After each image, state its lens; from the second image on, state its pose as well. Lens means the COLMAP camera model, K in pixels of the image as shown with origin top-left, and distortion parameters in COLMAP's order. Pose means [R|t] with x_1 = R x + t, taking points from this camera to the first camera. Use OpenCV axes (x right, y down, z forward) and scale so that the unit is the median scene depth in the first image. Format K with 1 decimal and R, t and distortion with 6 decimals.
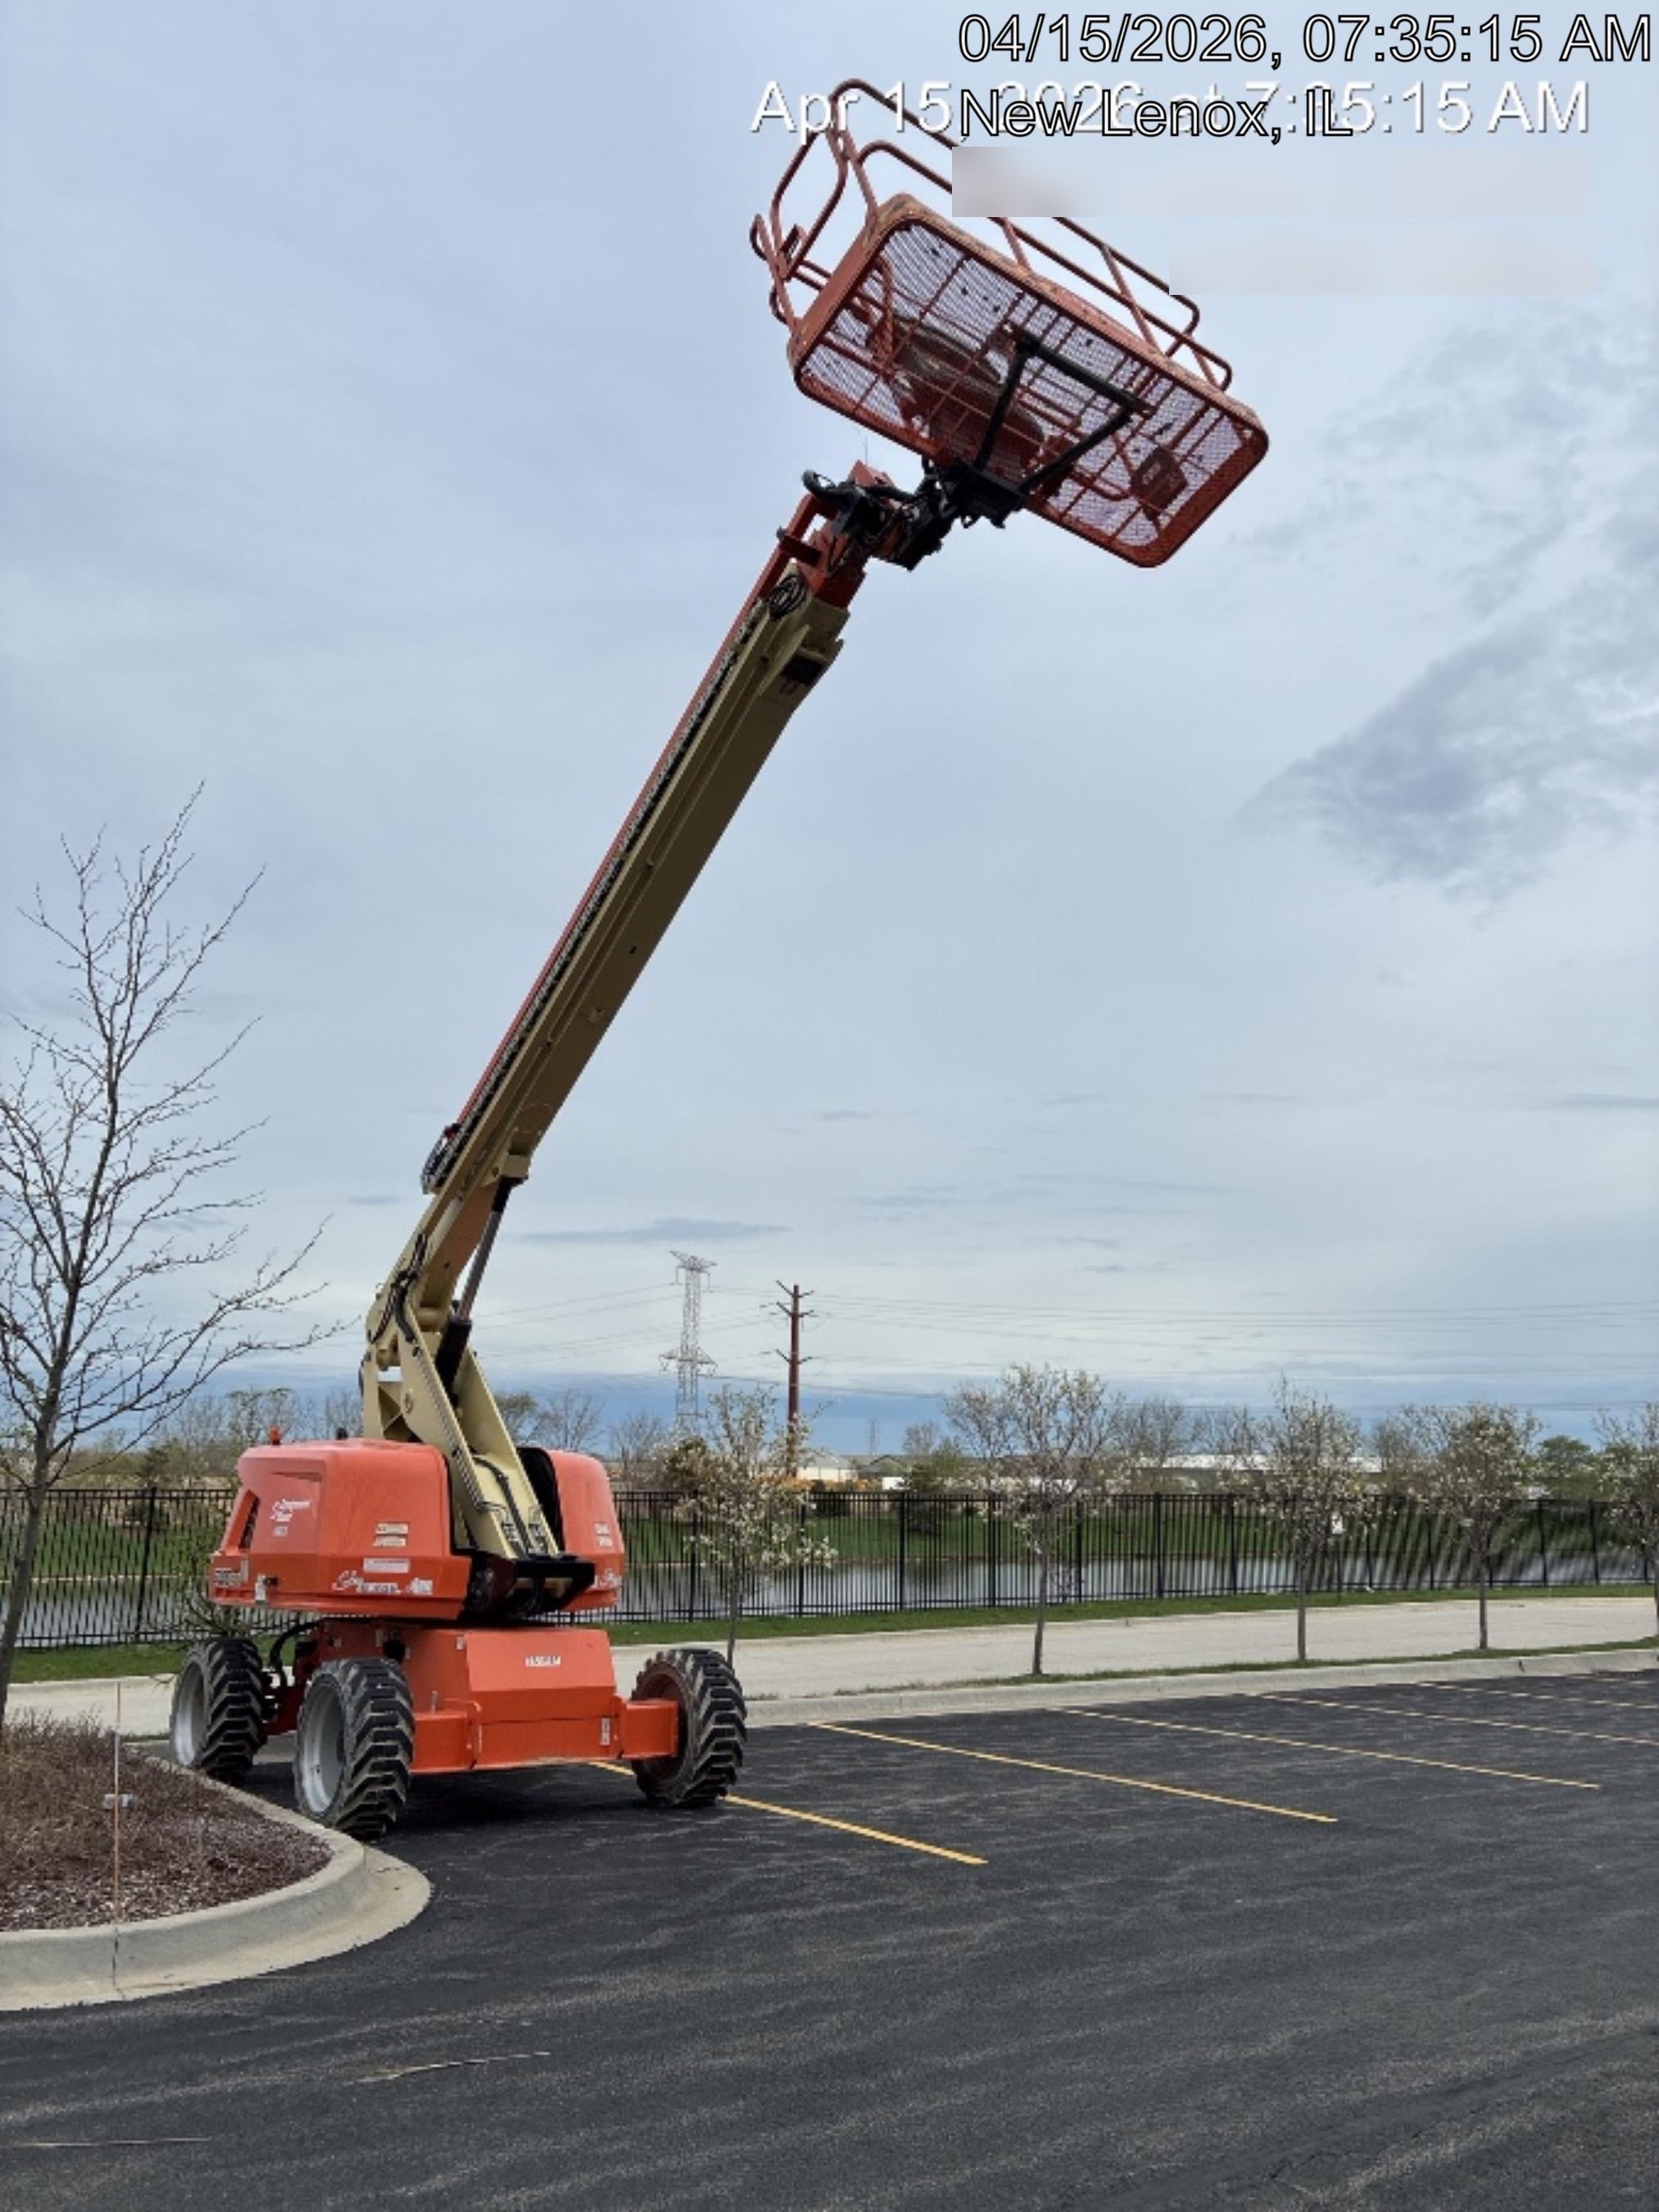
lens RADIAL K [[1606.3, 0, 839.8], [0, 1606.3, 1053.9], [0, 0, 1]] dist [0.014036, -0.001396]
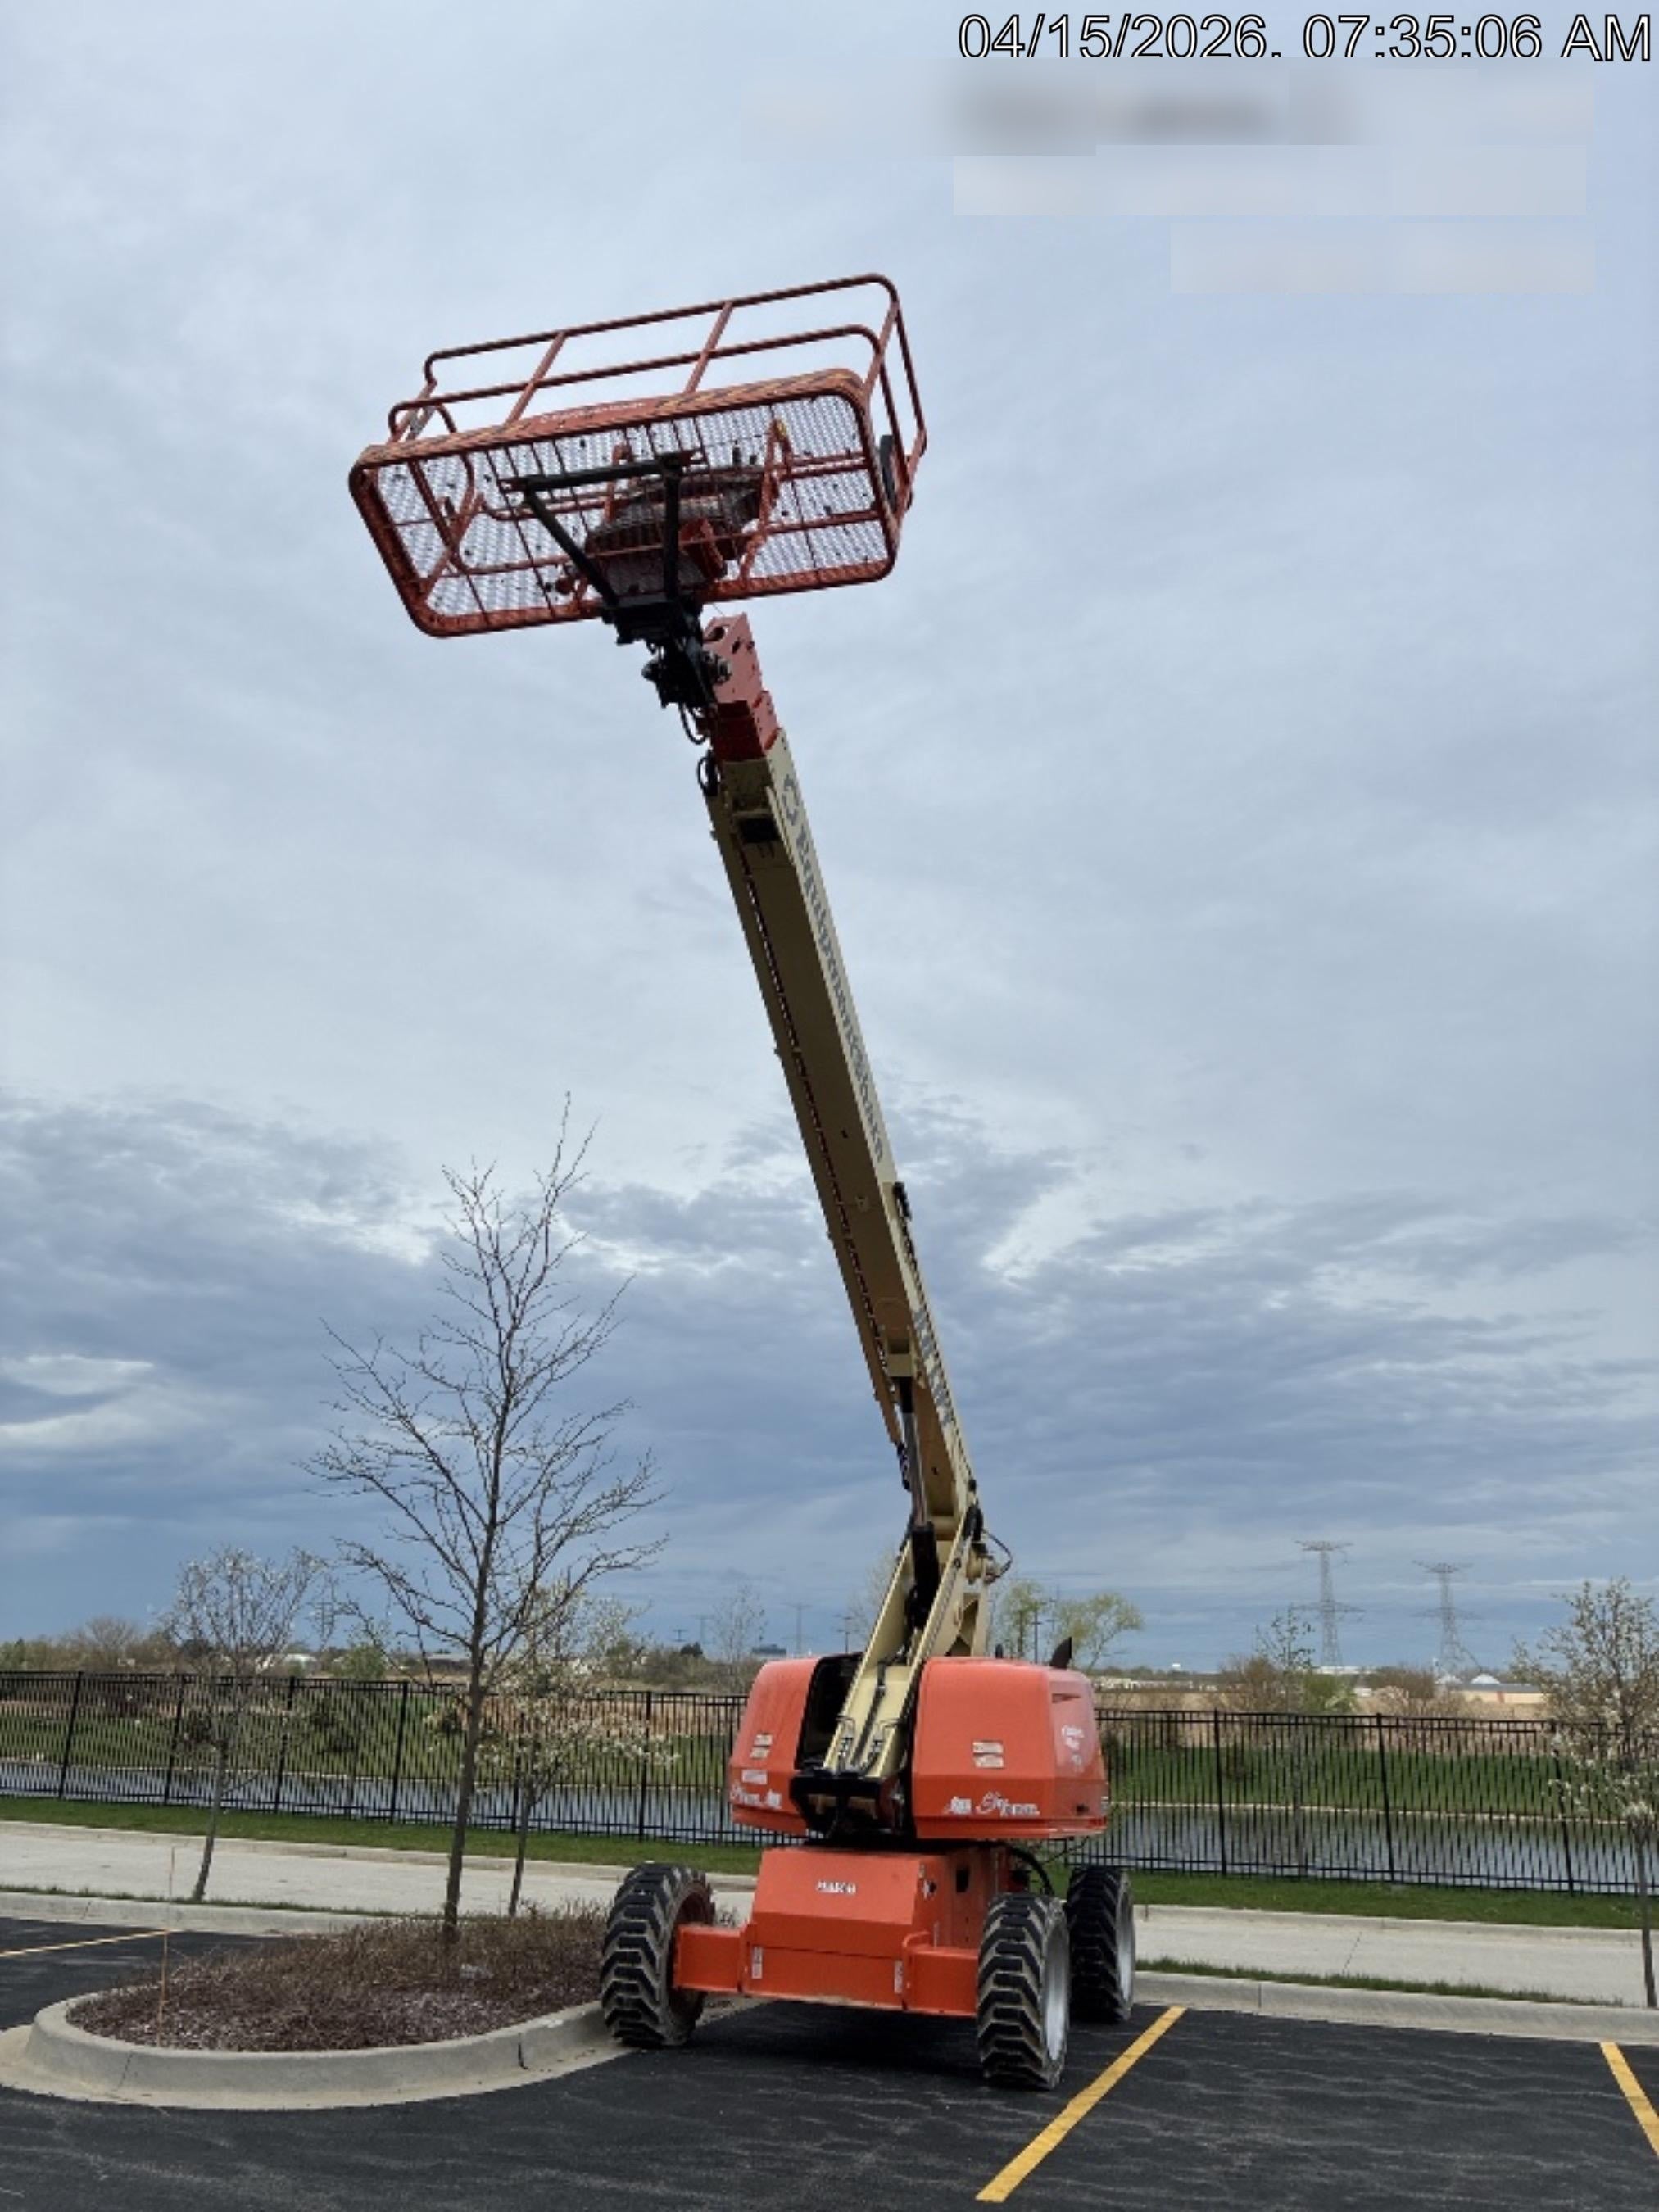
lens RADIAL K [[1652.6, 0, 976.4], [0, 1652.6, 1076.0], [0, 0, 1]] dist [0.036431, 0.002584]
pose [[0.623572, -0.267604, -0.734538, 0.698642], [0.185569, 0.963401, -0.193448, 0.113057], [0.759422, -0.015679, 0.650409, 0.404972]]
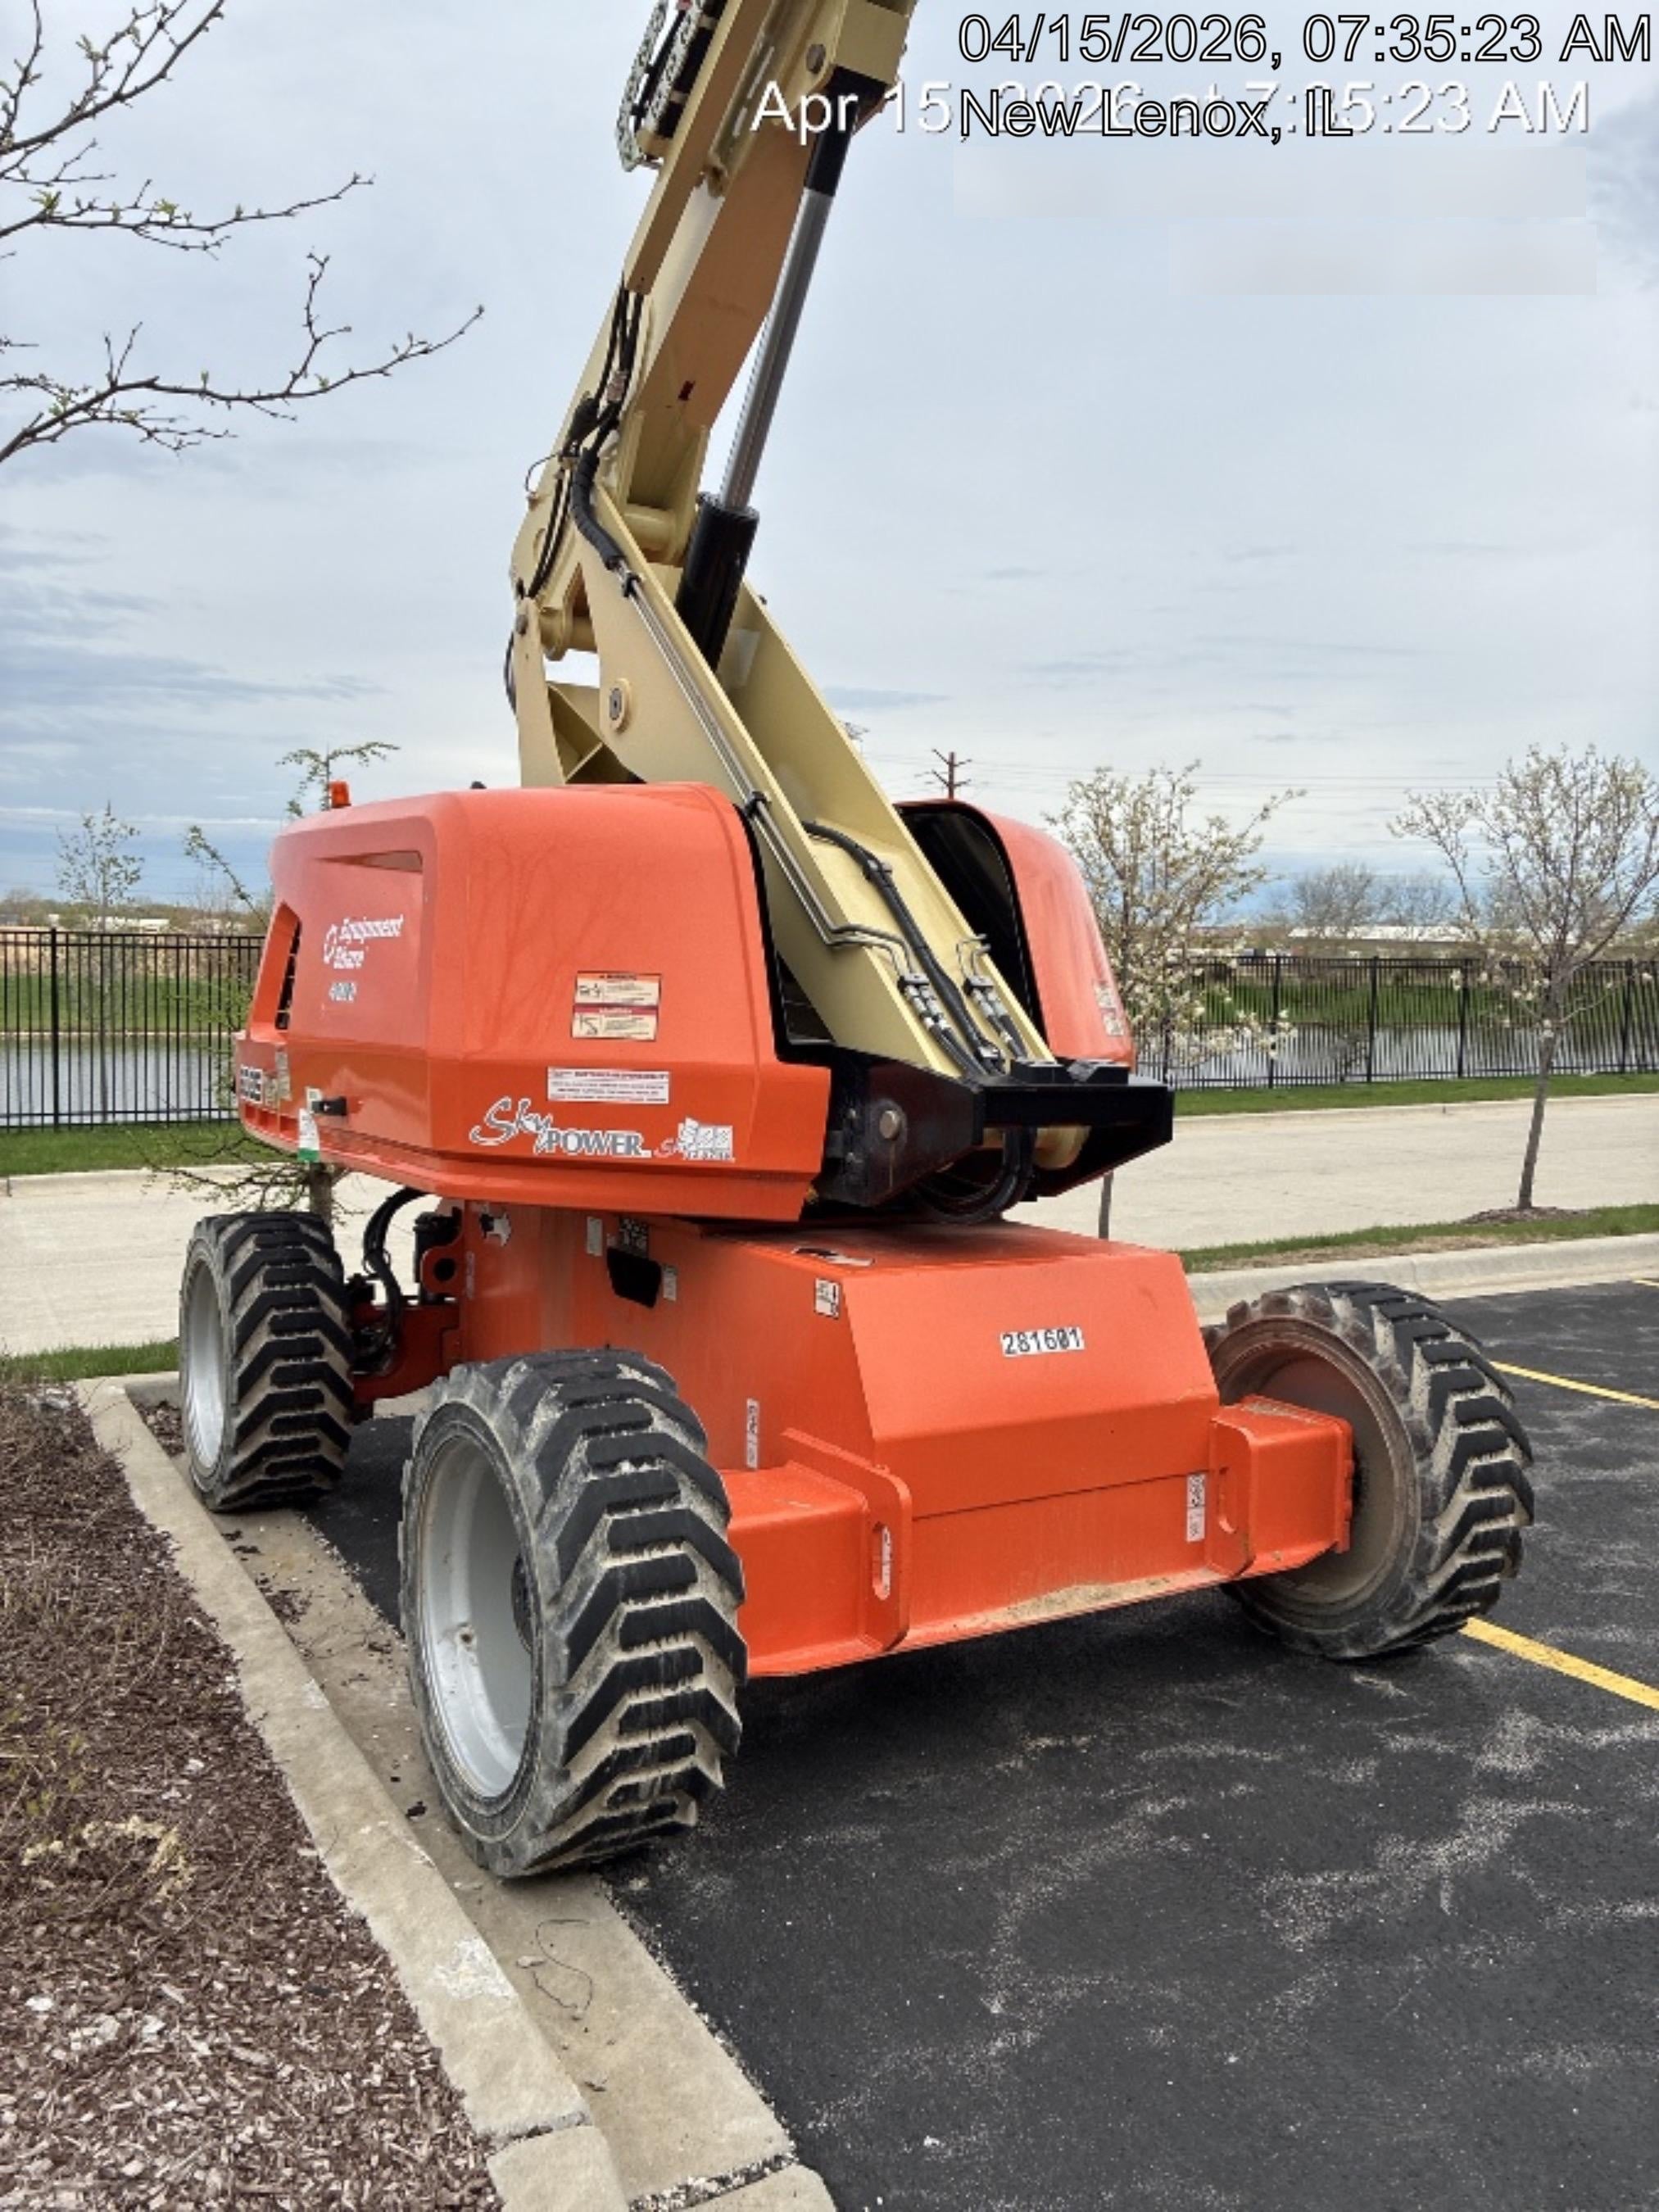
lens RADIAL K [[1606.3, 0, 839.8], [0, 1606.3, 1053.9], [0, 0, 1]] dist [0.014036, -0.001396]
pose [[0.995818, 0.018340, -0.089505, -0.190216], [0.011214, 0.947702, 0.318959, 0.188122], [0.090674, -0.318628, 0.943533, 0.640079]]
